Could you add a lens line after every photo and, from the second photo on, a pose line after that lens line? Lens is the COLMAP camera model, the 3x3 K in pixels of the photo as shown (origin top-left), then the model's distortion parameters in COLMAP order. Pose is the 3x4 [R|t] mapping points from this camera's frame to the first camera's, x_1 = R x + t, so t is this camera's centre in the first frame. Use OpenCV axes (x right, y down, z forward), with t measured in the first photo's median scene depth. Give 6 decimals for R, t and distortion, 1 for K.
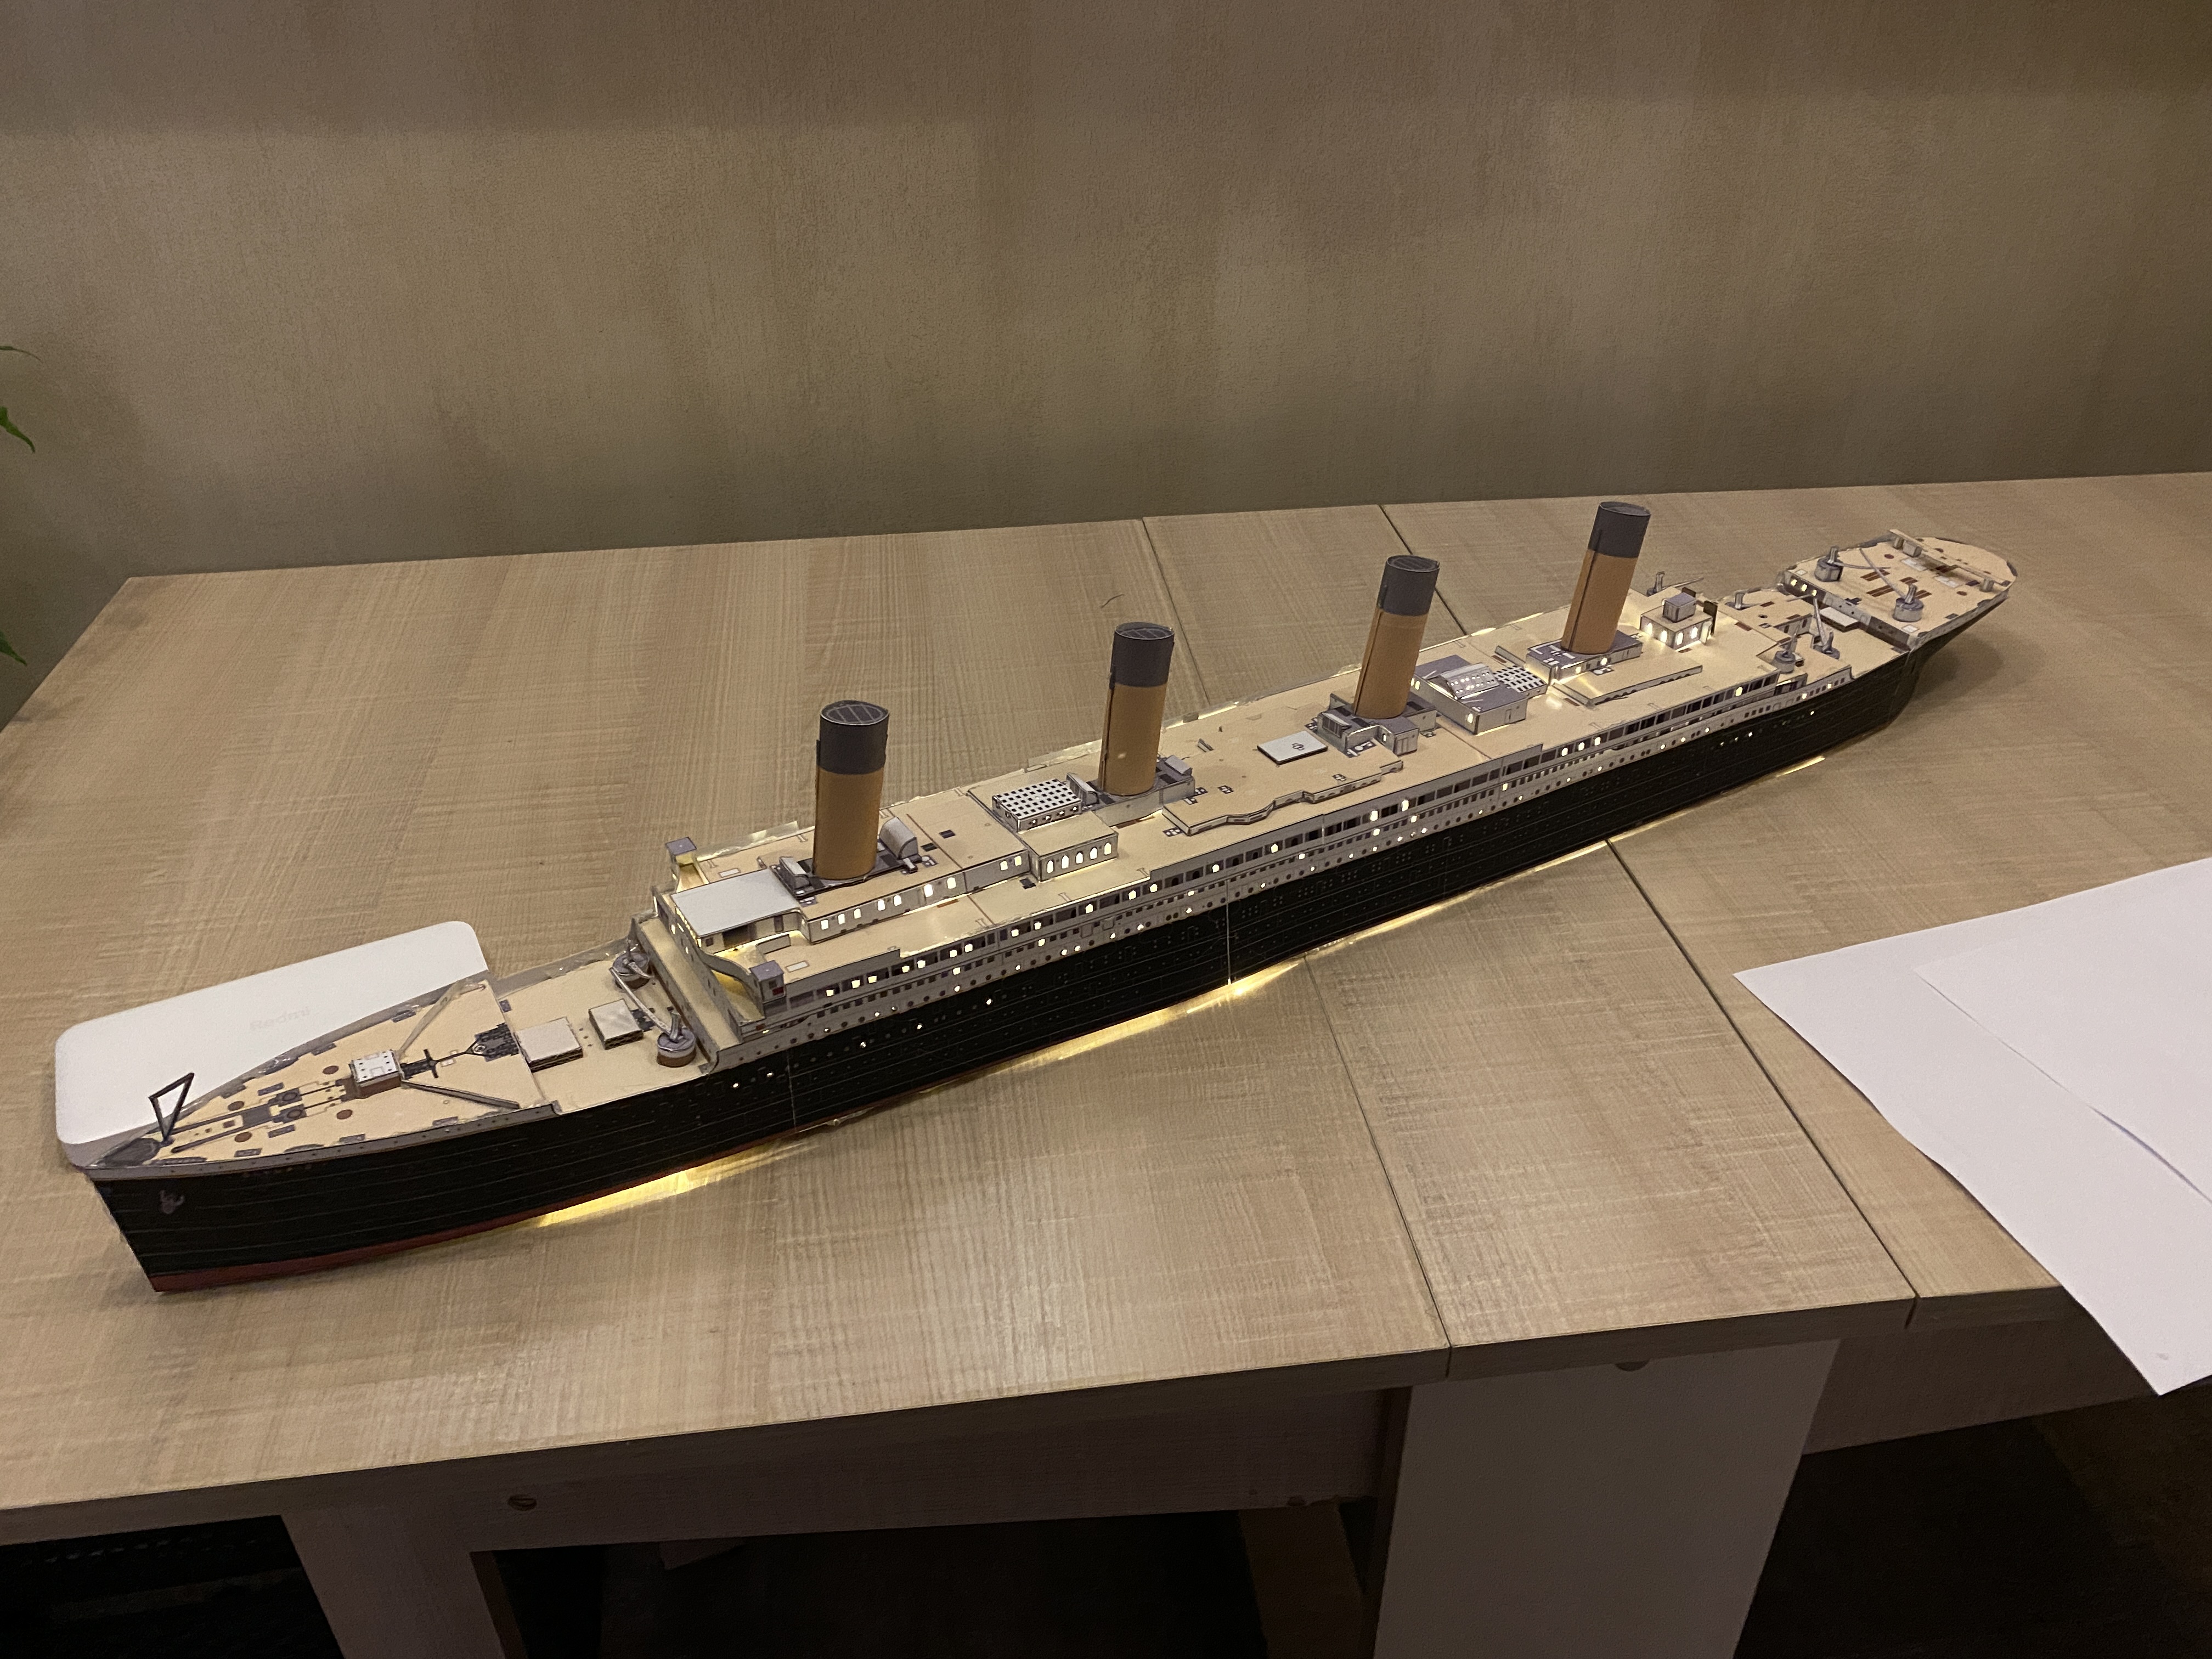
lens RADIAL K [[1722.0, 0, 1125.3], [0, 1722.0, 827.8], [0, 0, 1]] dist [0.021119, -0.022605]
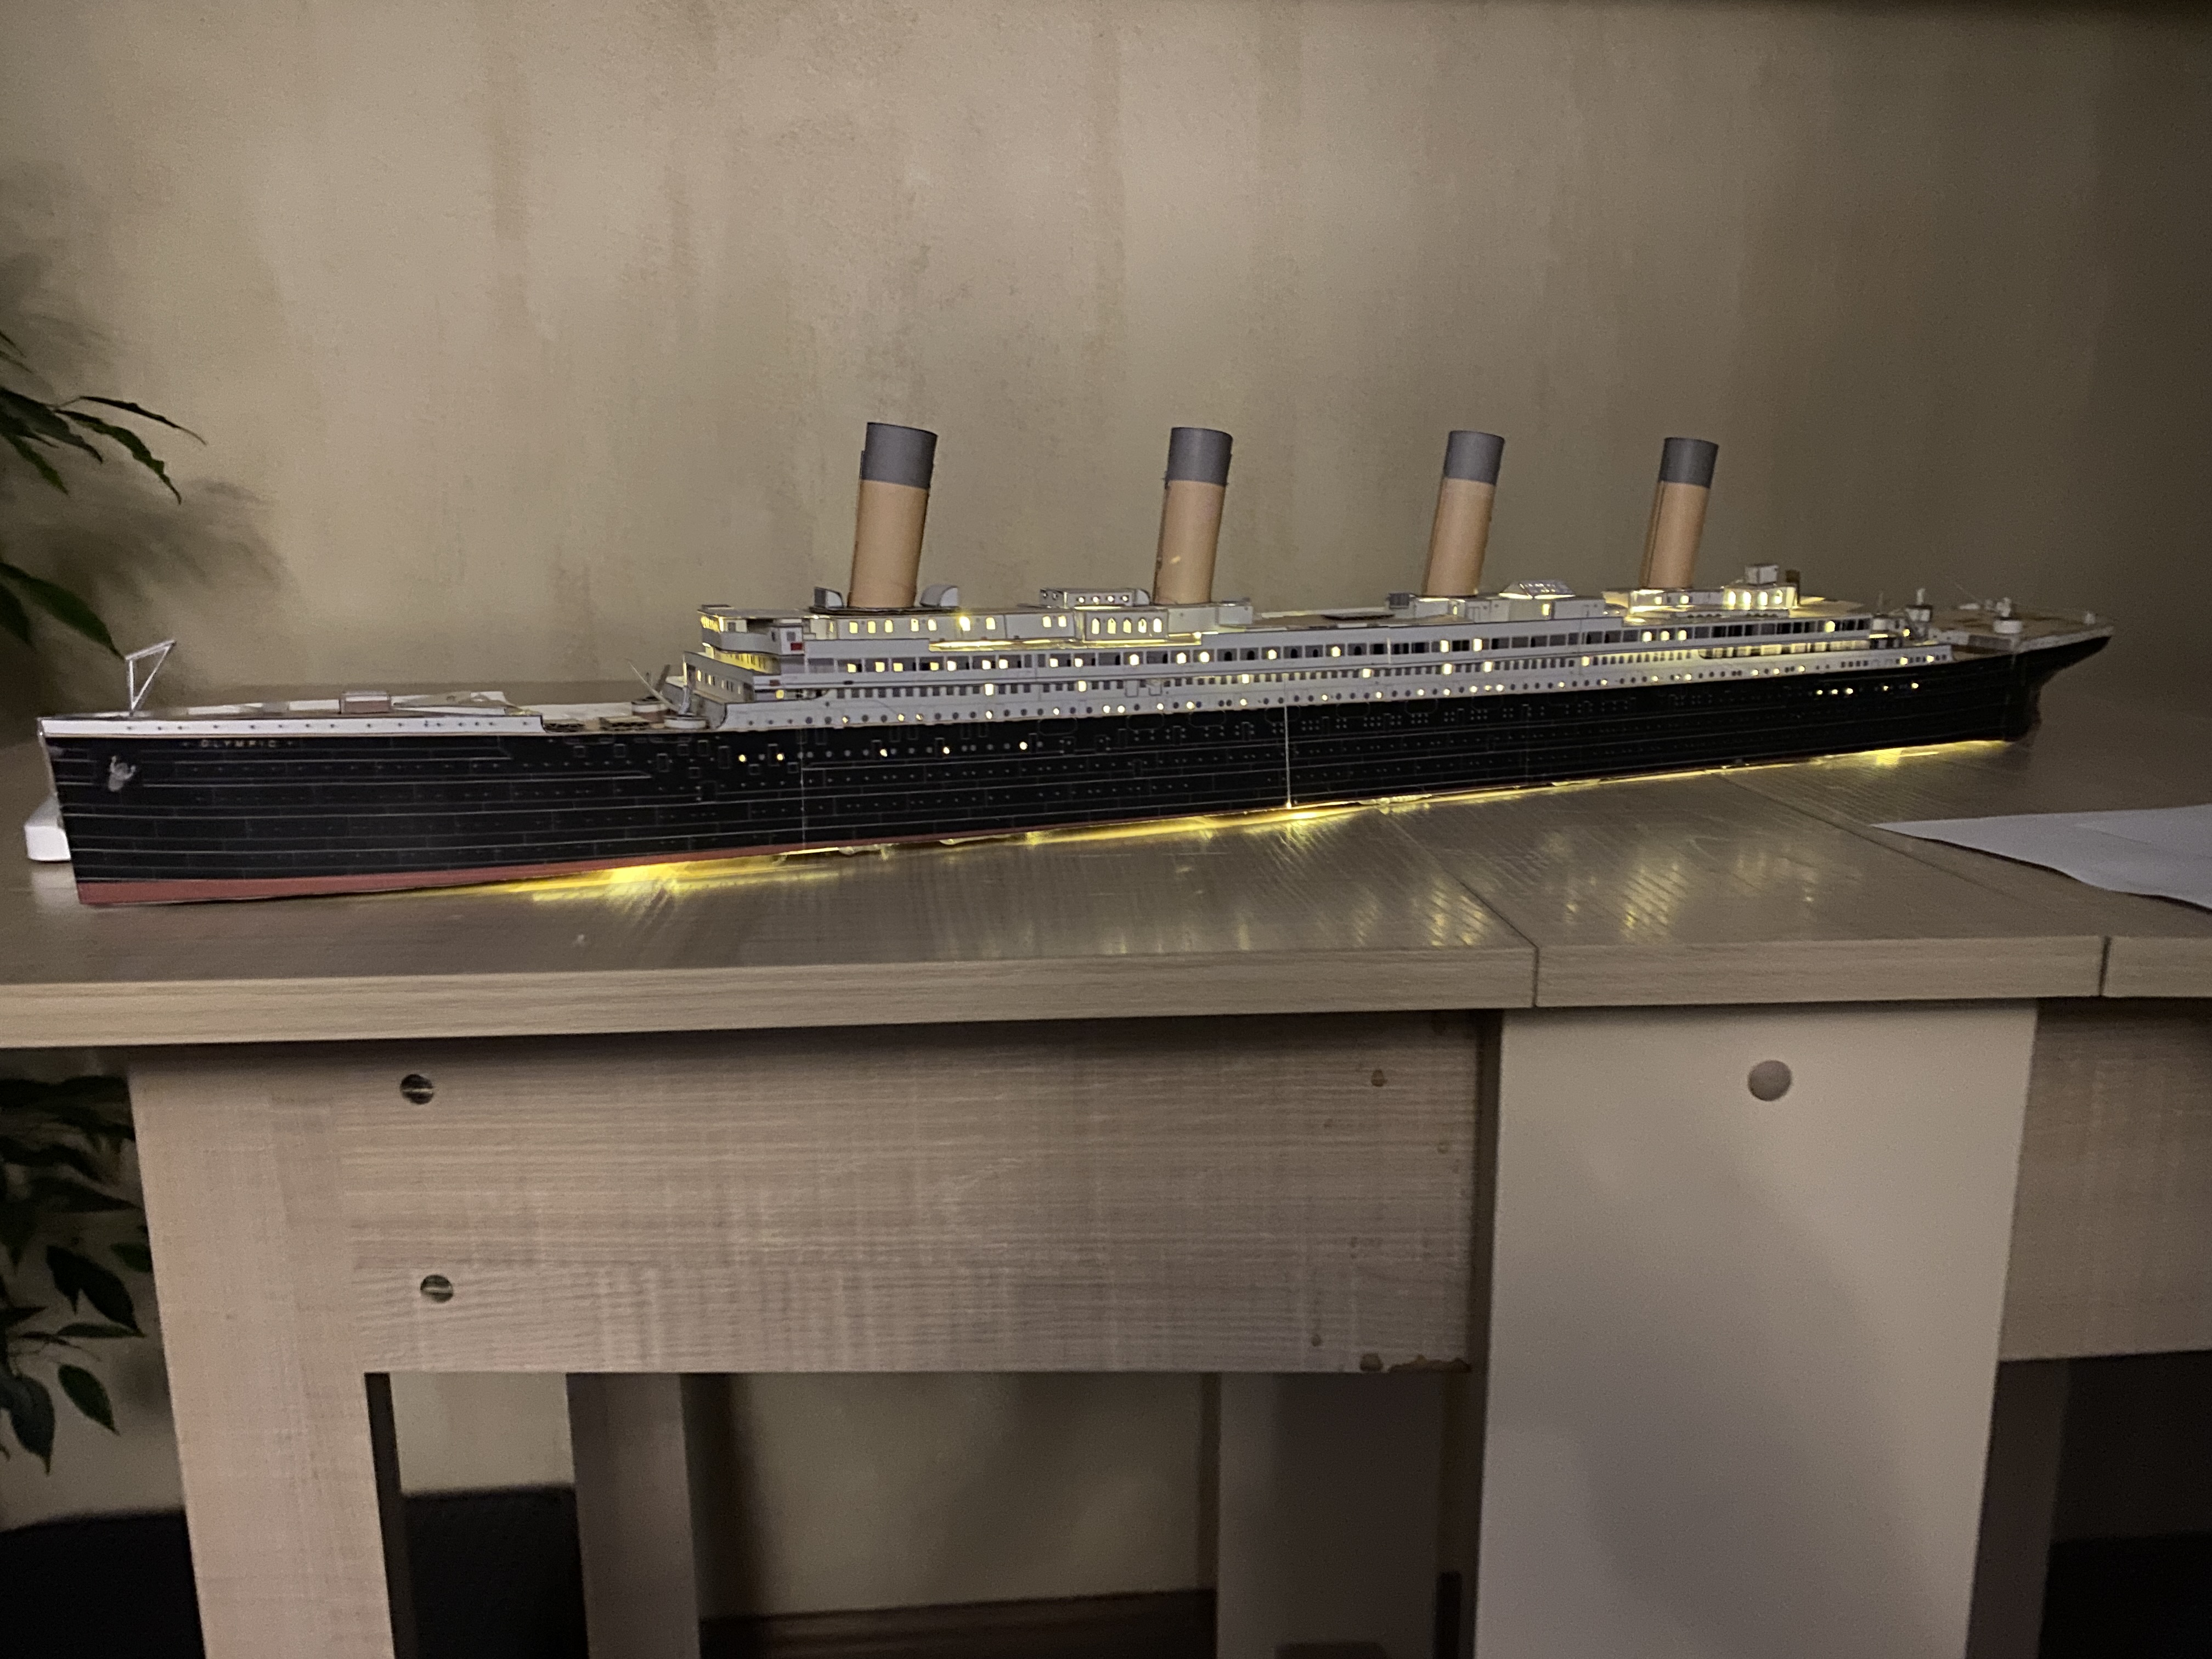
lens RADIAL K [[1722.0, 0, 1085.5], [0, 1722.0, 825.4], [0, 0, 1]] dist [0.021119, -0.022605]
pose [[0.996640, 0.014490, -0.080619, 0.028260], [-0.043337, 0.928469, -0.368874, 0.464925], [0.069508, 0.371128, 0.925977, 0.159968]]
